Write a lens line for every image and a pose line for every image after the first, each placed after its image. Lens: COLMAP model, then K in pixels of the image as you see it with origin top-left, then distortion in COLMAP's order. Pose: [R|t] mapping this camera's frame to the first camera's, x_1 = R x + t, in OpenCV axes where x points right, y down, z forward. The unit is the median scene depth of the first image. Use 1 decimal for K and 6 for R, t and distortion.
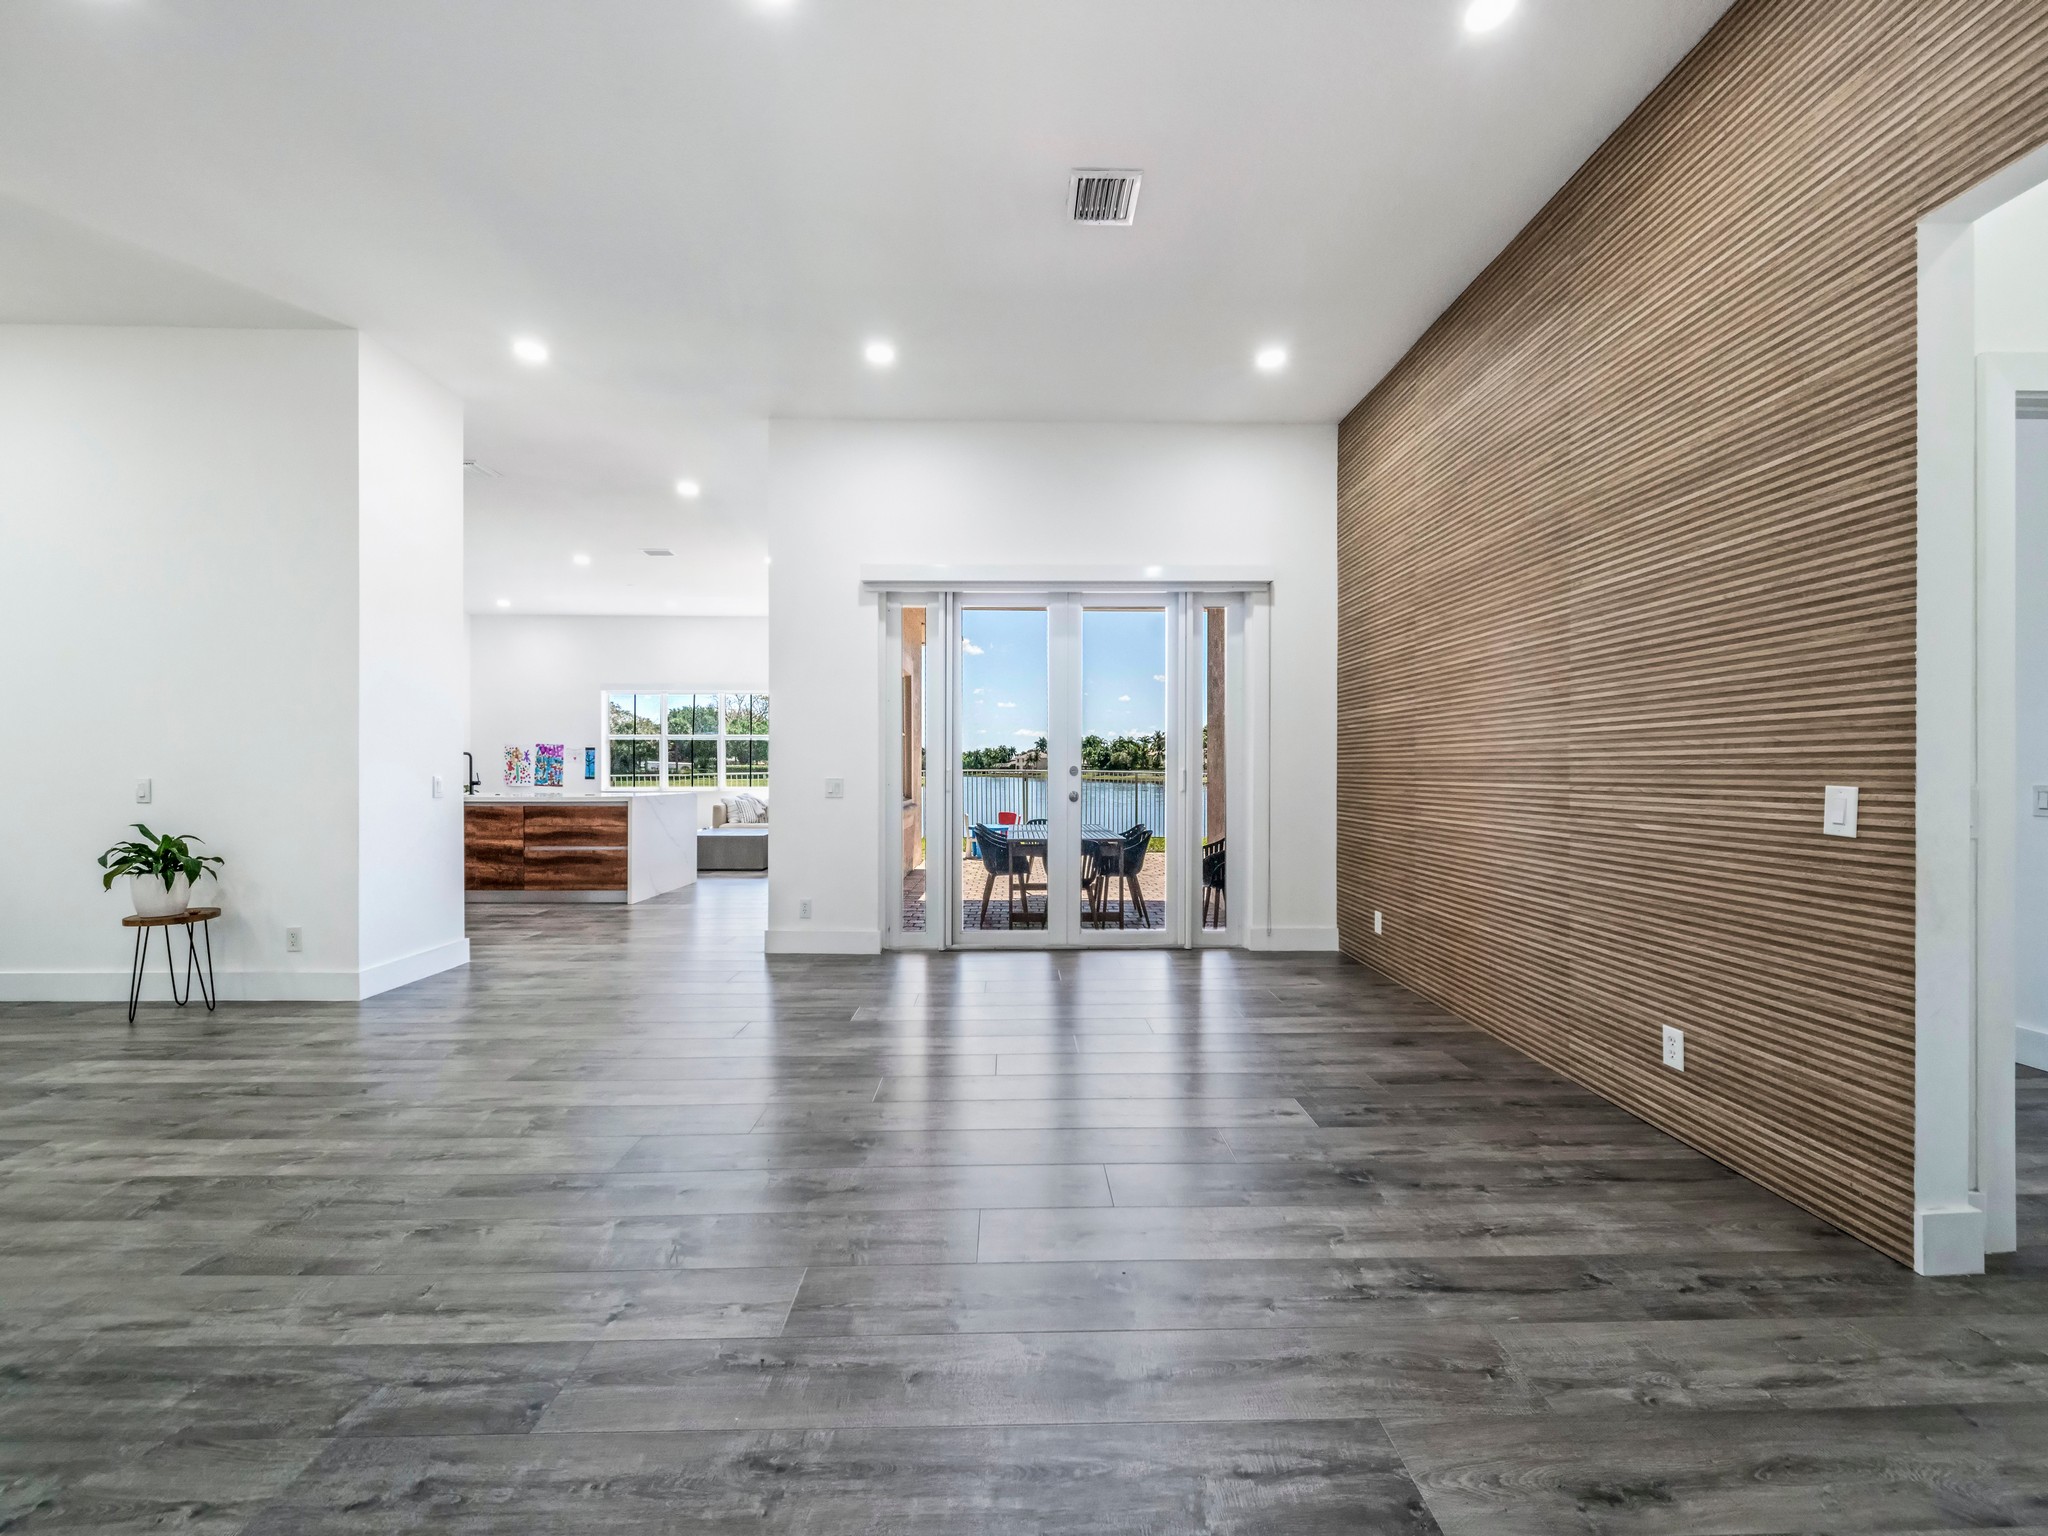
lens RADIAL K [[733.1, 0, 1018.0], [0, 733.1, 776.6], [0, 0, 1]] dist [-0.001882, -0.000322]
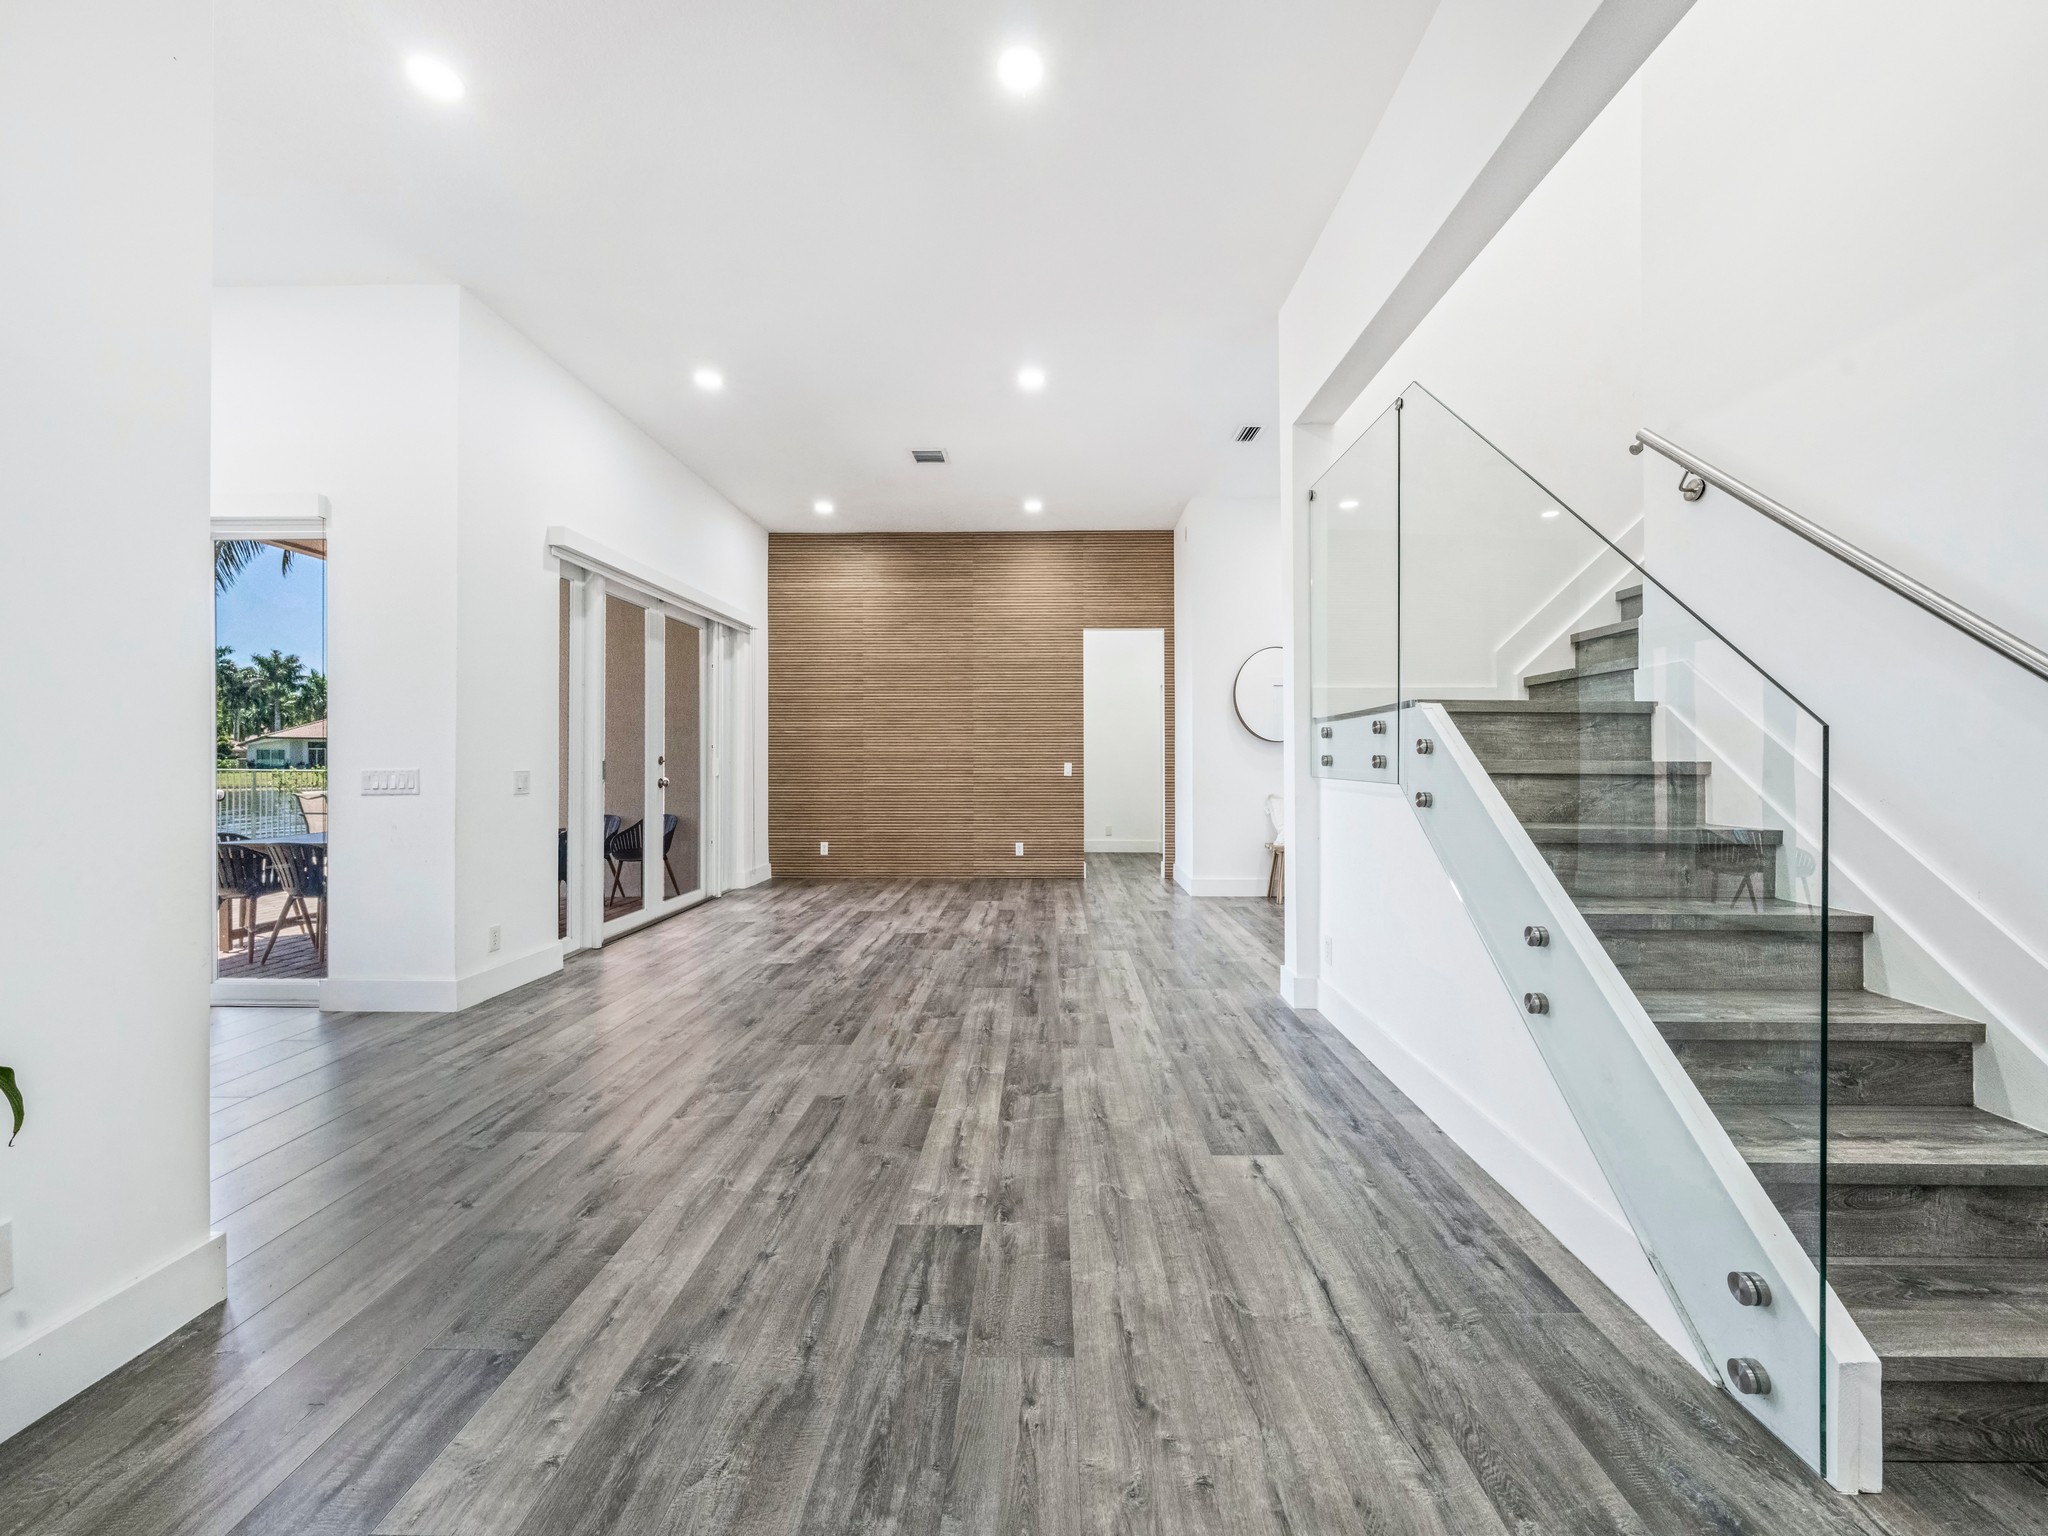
lens RADIAL K [[706.7, 0, 1029.8], [0, 706.7, 750.4], [0, 0, 1]] dist [-0.000213, -0.000024]
pose [[0.049472, 0.011328, 0.998711, -1.286884], [0.011584, 0.999862, -0.011915, -0.005600], [-0.998708, 0.012159, 0.049334, 0.499167]]
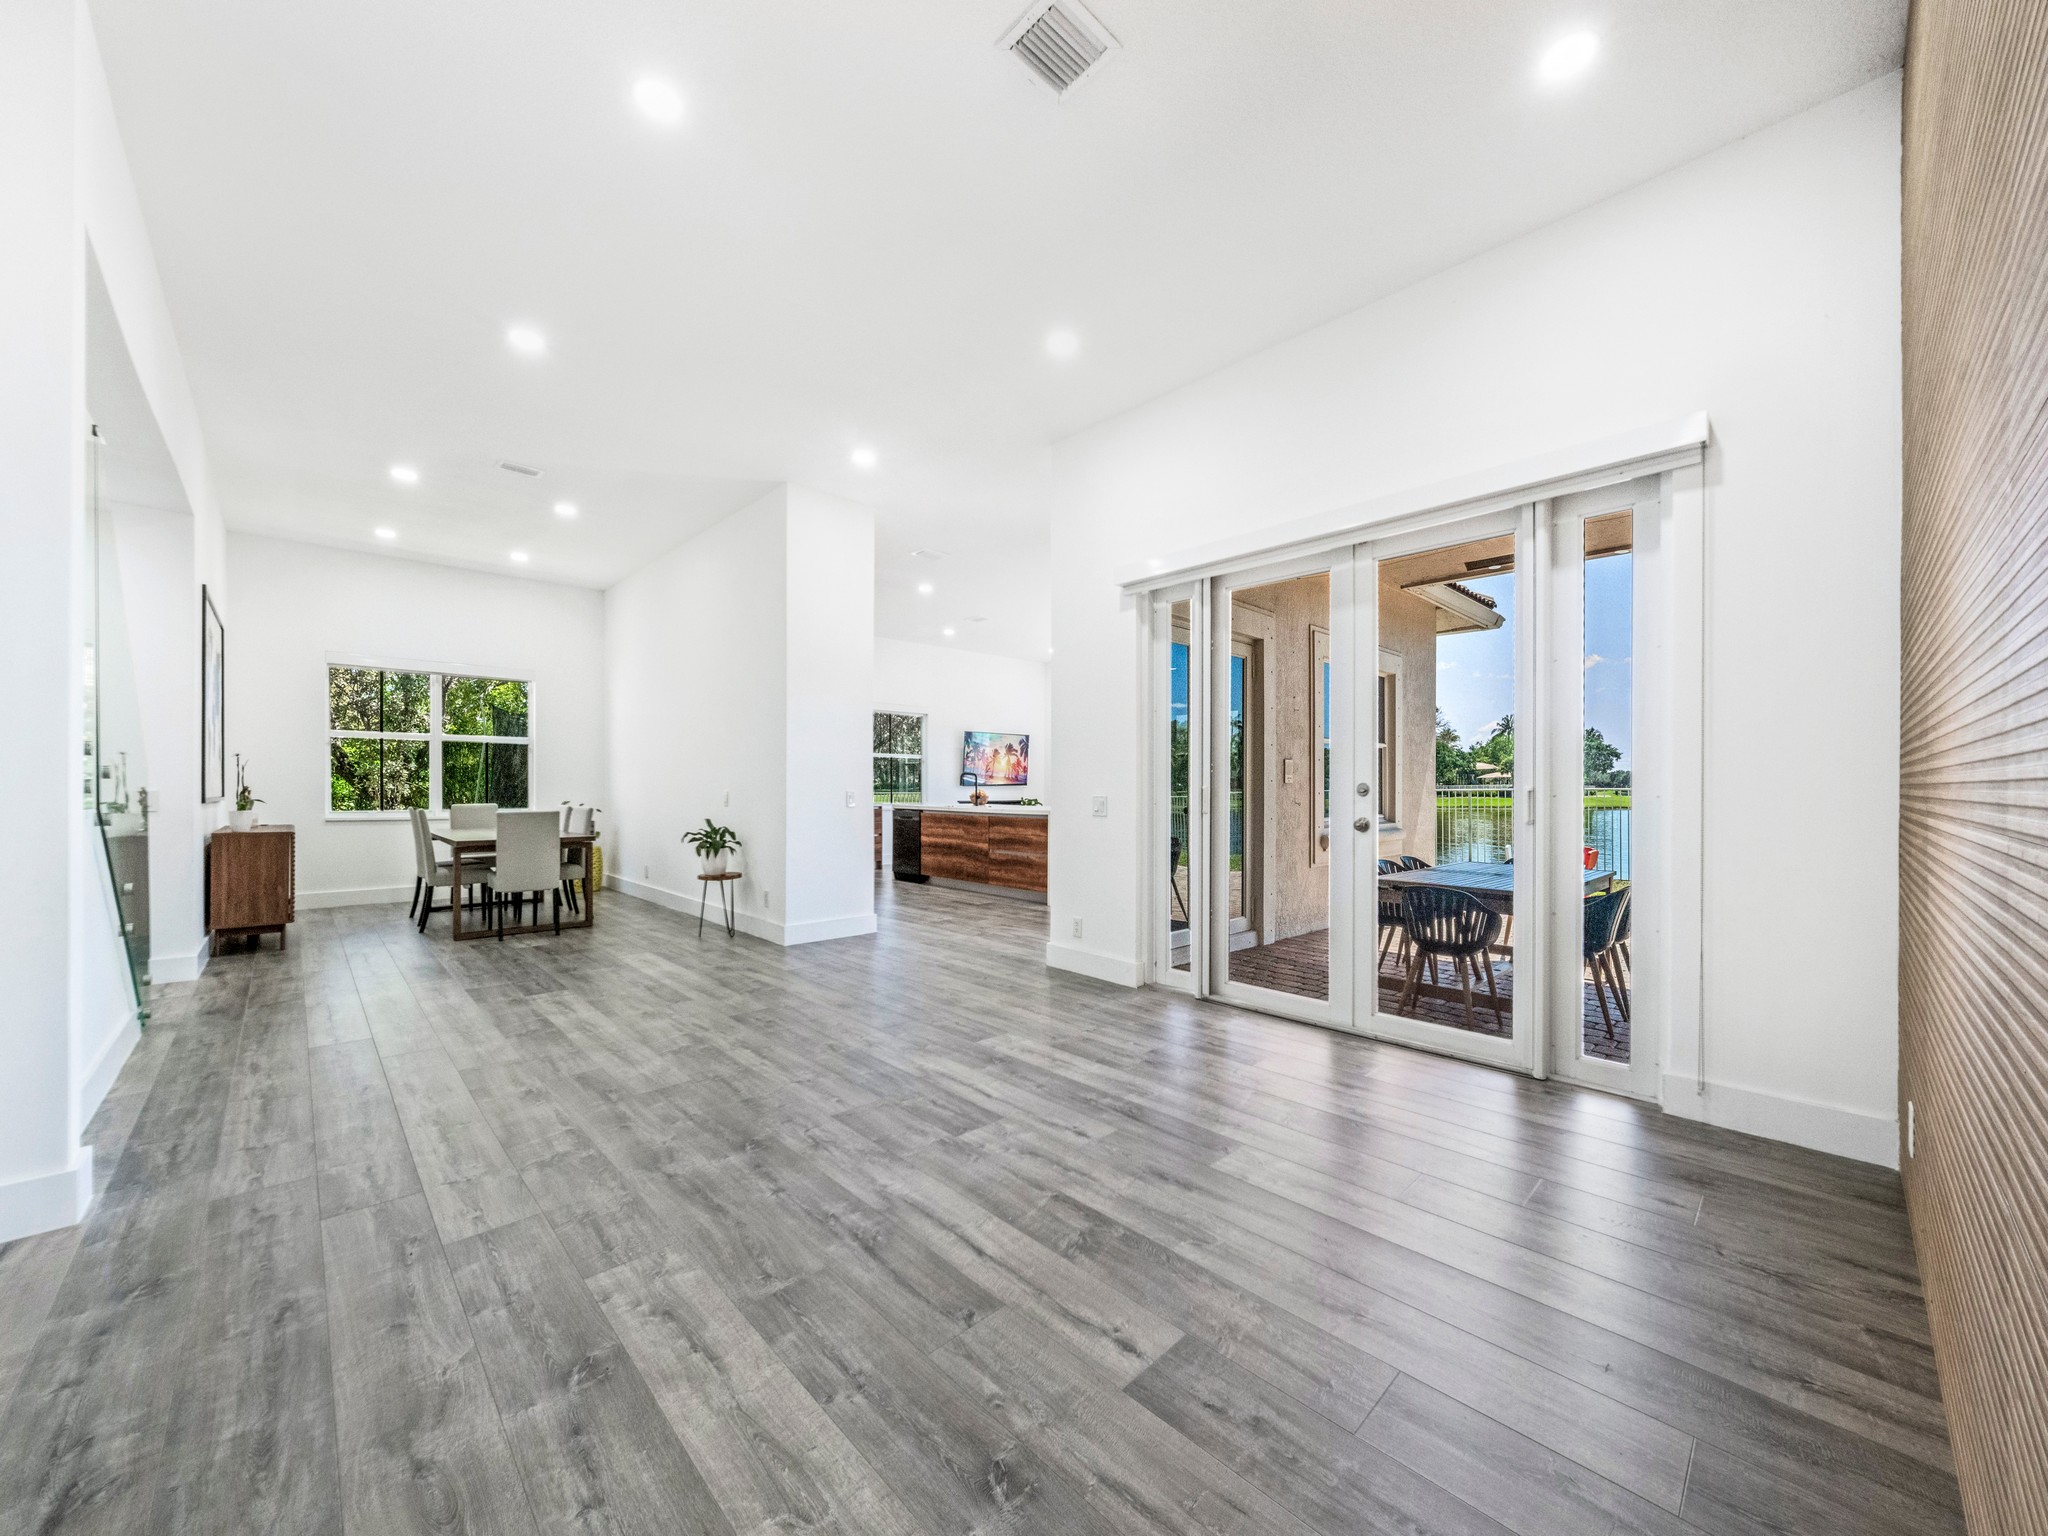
lens RADIAL K [[747.9, 0, 1047.0], [0, 747.9, 788.3], [0, 0, 1]] dist [-0.000018, -0.000299]
pose [[0.695677, 0.003821, -0.718345, 0.514448], [-0.009589, 0.999946, -0.003967, -0.003717], [0.718291, 0.009648, 0.695676, 0.340629]]
